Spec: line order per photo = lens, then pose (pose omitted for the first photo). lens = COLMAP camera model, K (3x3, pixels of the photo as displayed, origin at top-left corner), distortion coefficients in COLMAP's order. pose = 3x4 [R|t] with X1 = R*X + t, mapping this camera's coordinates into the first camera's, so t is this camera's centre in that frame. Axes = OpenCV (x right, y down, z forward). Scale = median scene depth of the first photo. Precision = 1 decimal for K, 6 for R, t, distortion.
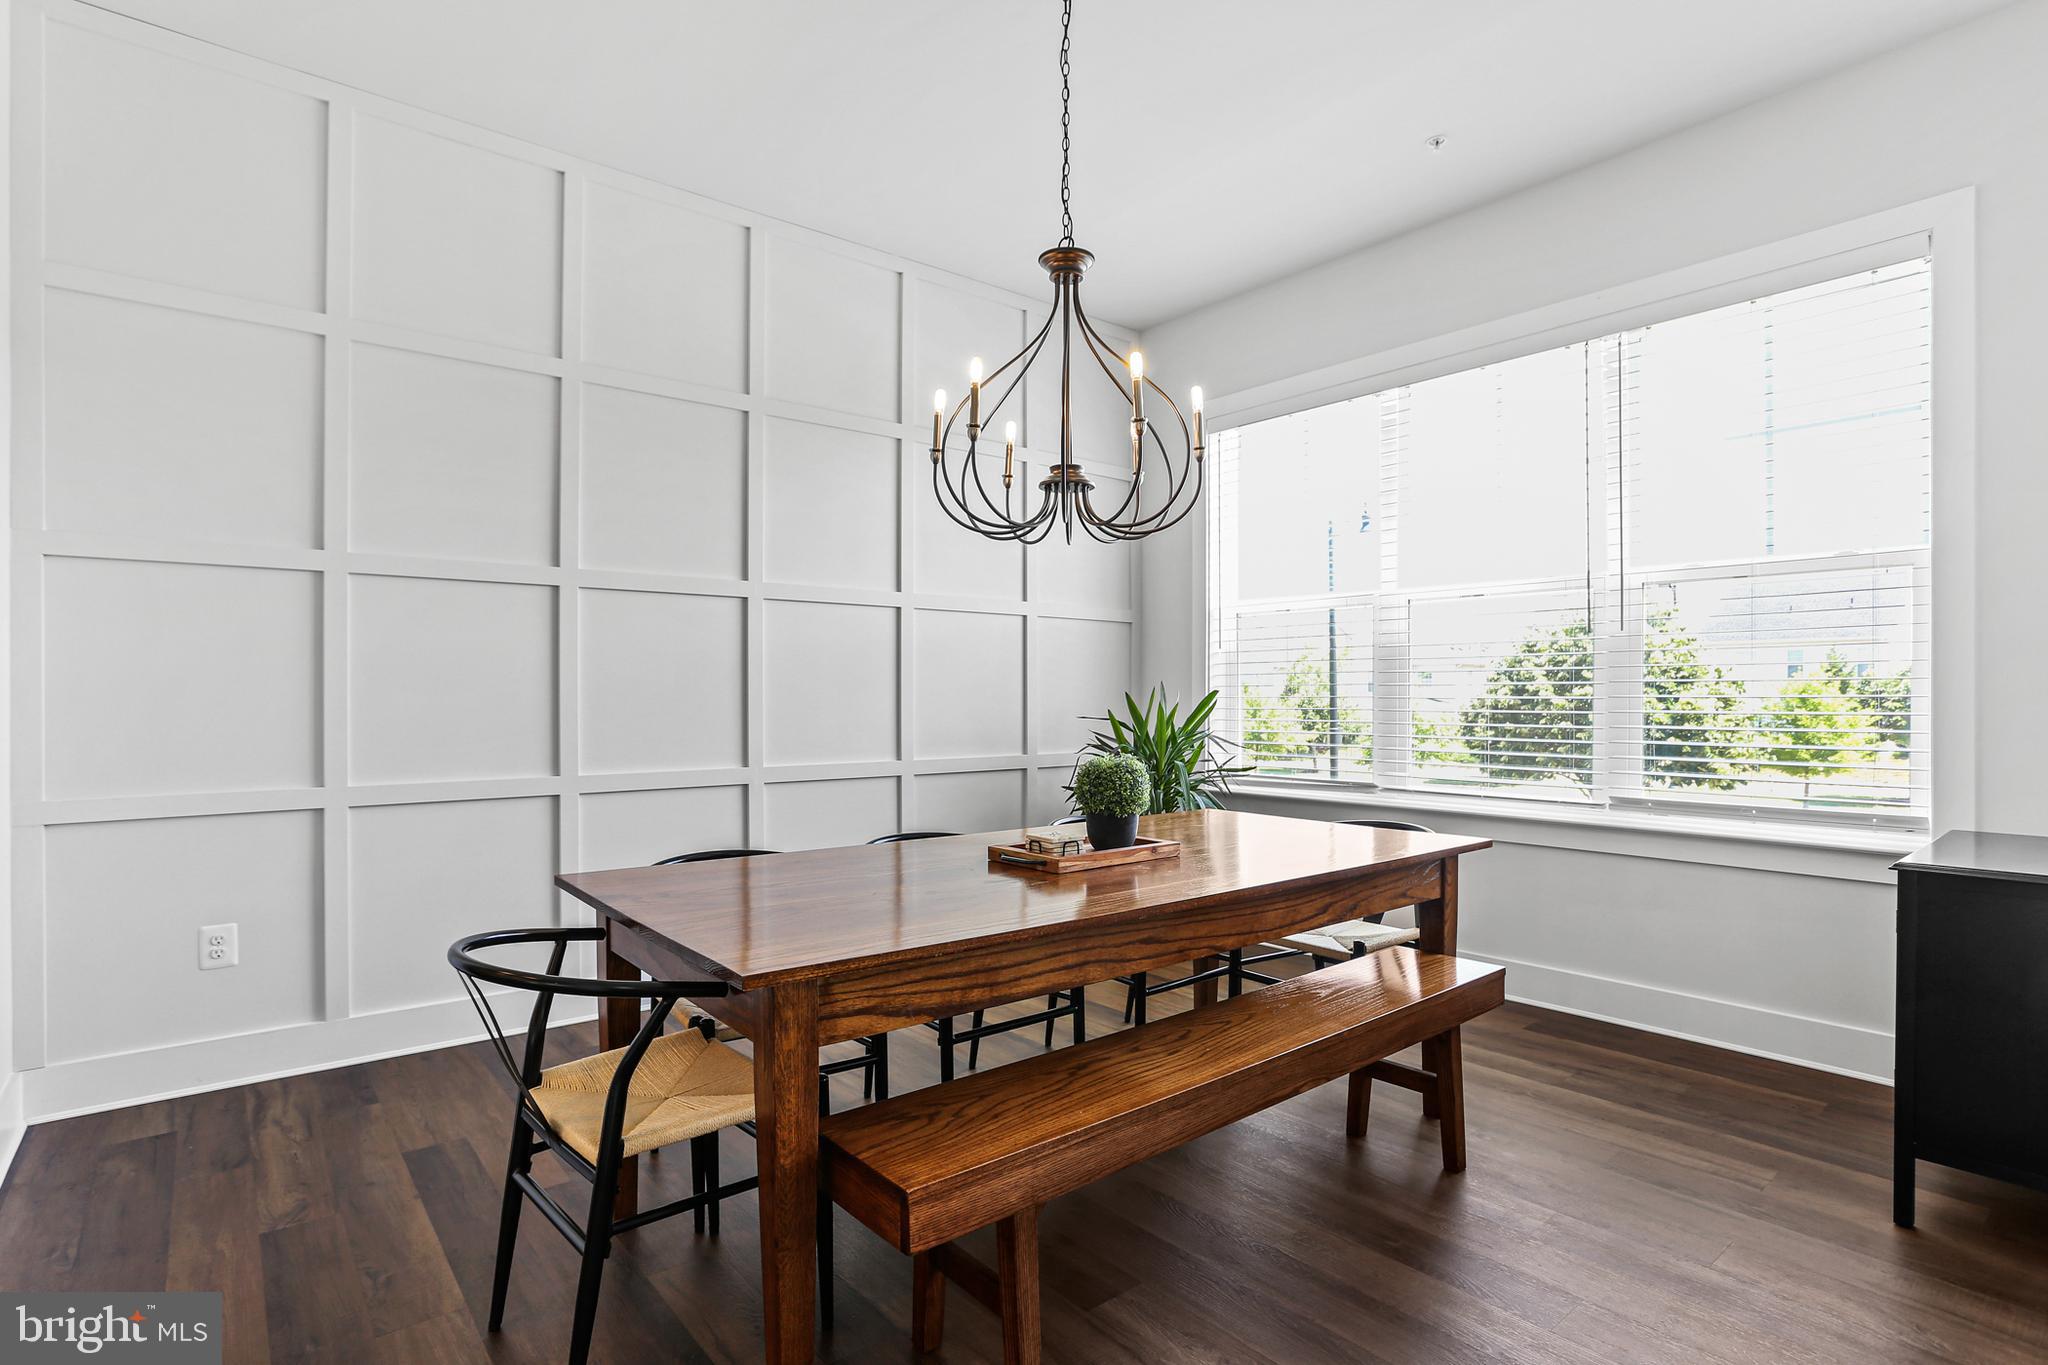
lens RADIAL K [[1019.7, 0, 1025.7], [0, 1019.7, 691.0], [0, 0, 1]] dist [-0.065692, 0.000287]
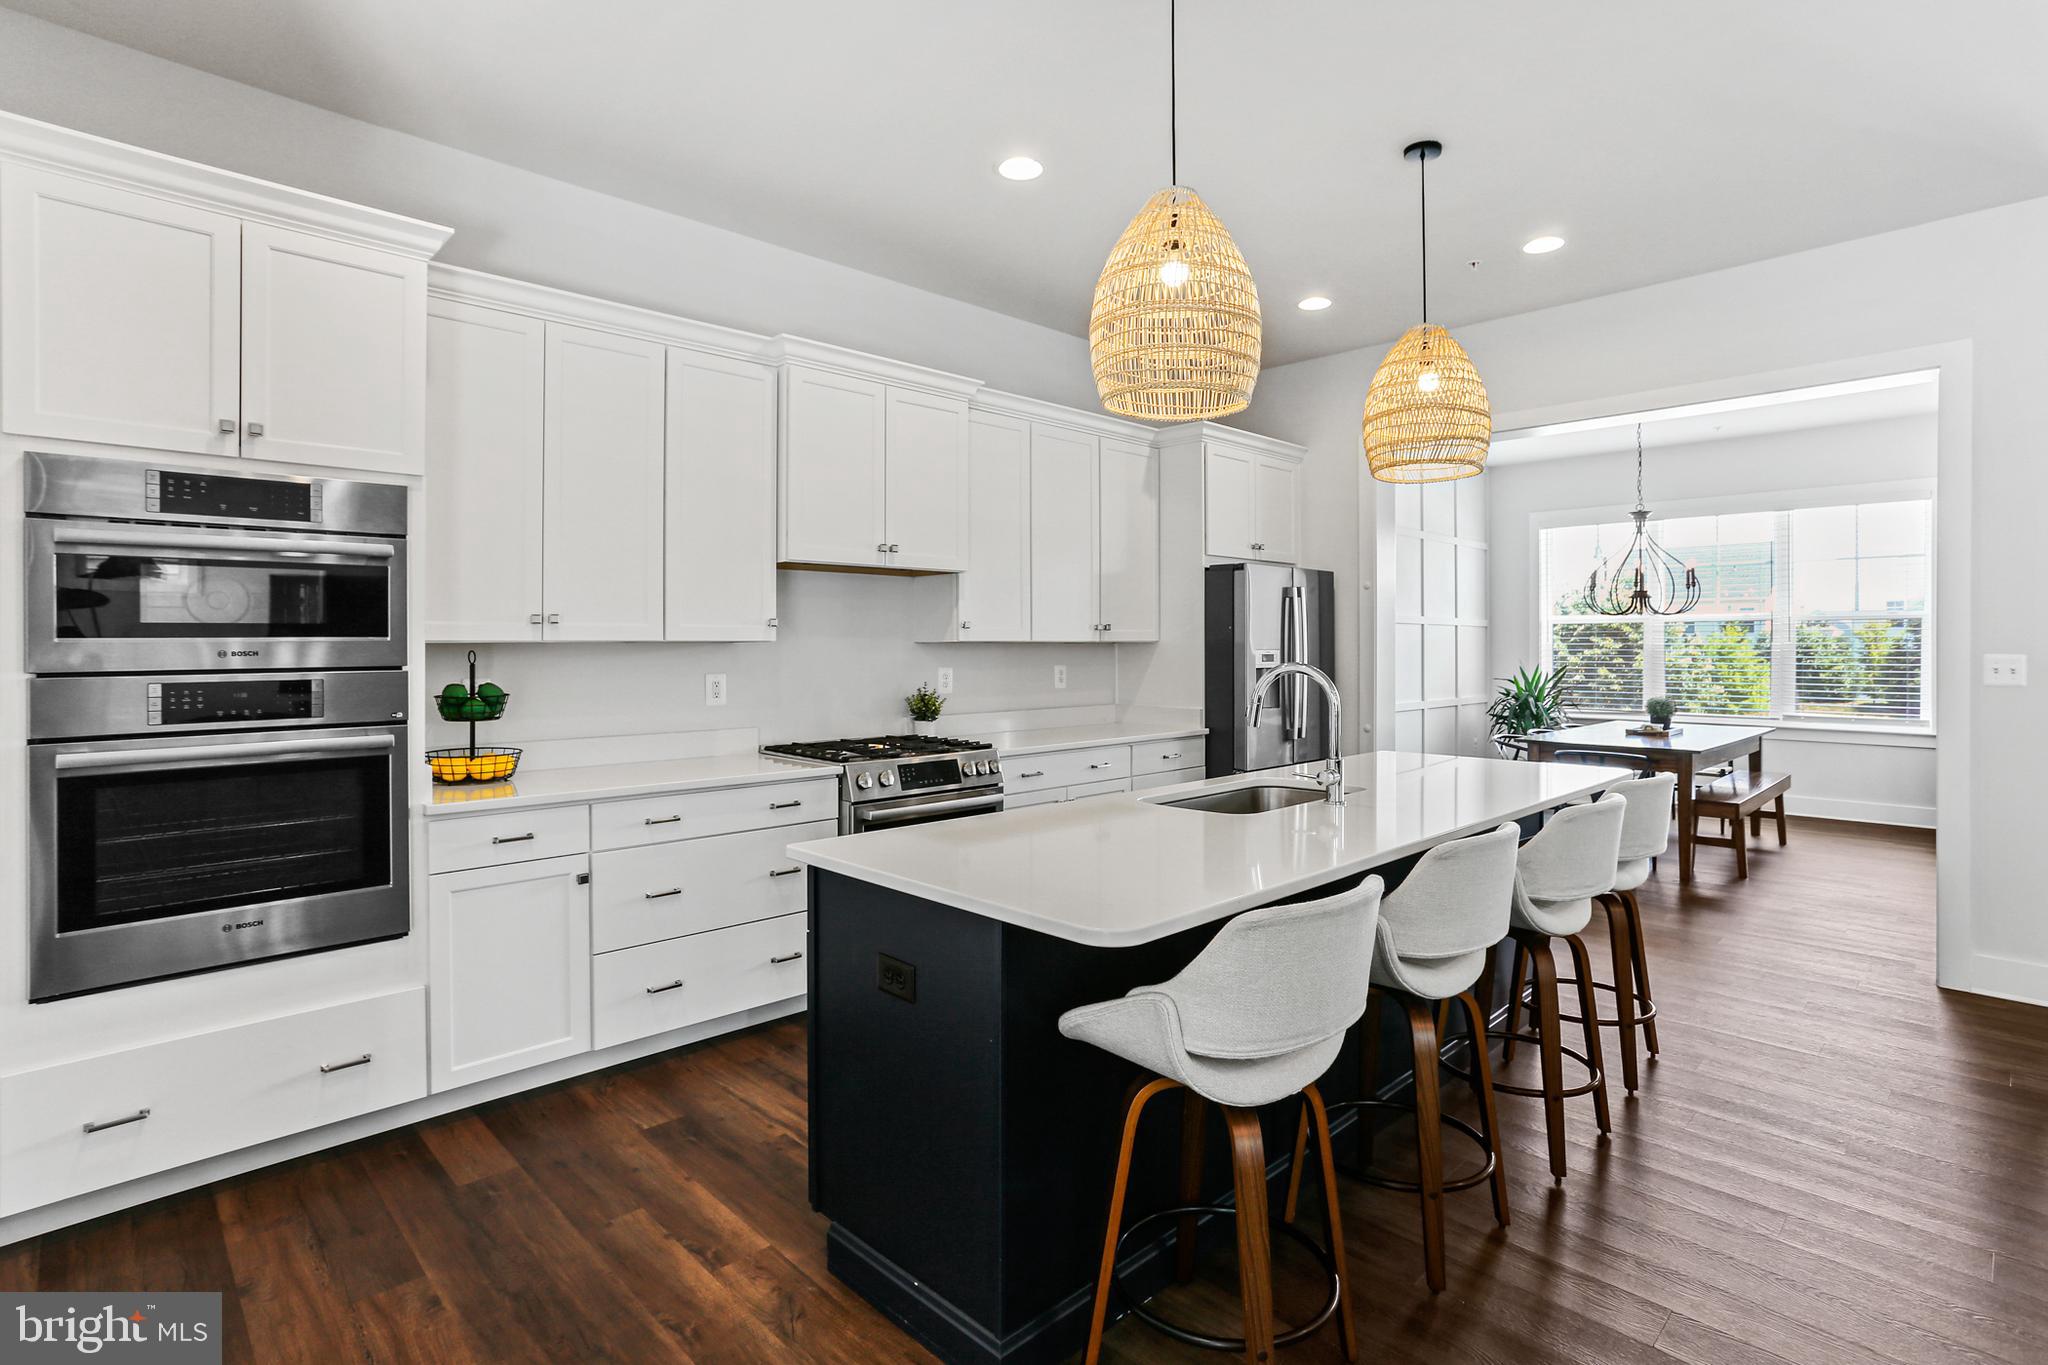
lens RADIAL K [[1010.2, 0, 1015.2], [0, 1010.2, 652.9], [0, 0, 1]] dist [-0.040228, 0.027747]
pose [[0.998072, -0.001746, 0.062048, -1.608378], [0.001111, 0.999947, 0.010258, -0.073923], [-0.062063, -0.010169, 0.998020, -1.392937]]
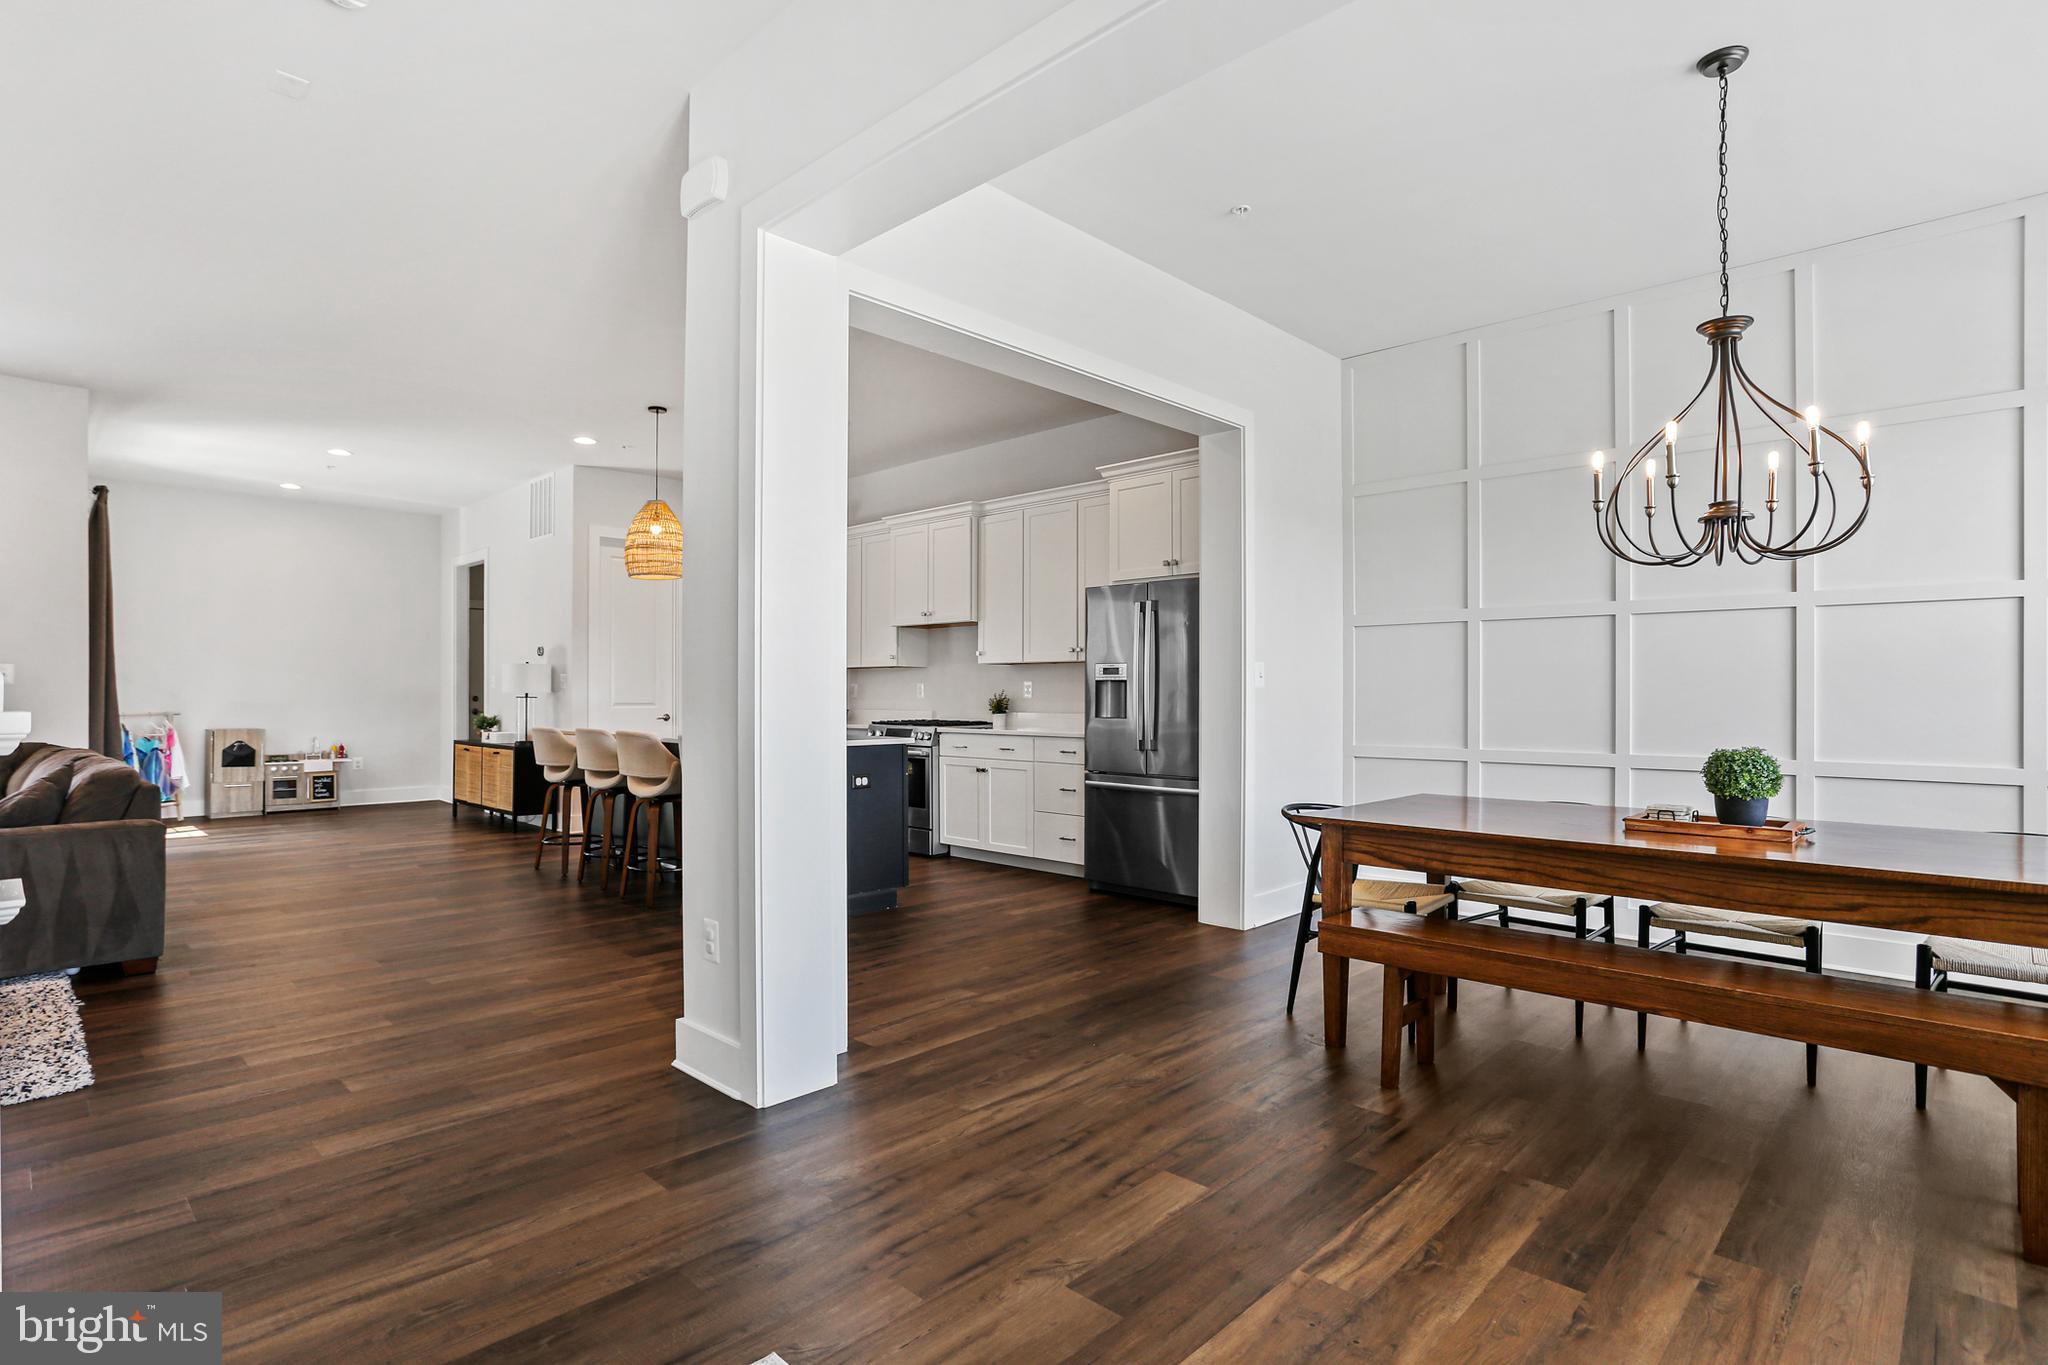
lens RADIAL K [[1019.7, 0, 1025.7], [0, 1019.7, 691.0], [0, 0, 1]] dist [-0.065692, 0.000287]
pose [[0.117775, -0.002344, -0.993038, 1.082901], [0.000133, 0.999997, -0.002345, 0.002399], [0.993040, 0.000144, 0.117775, 0.062399]]
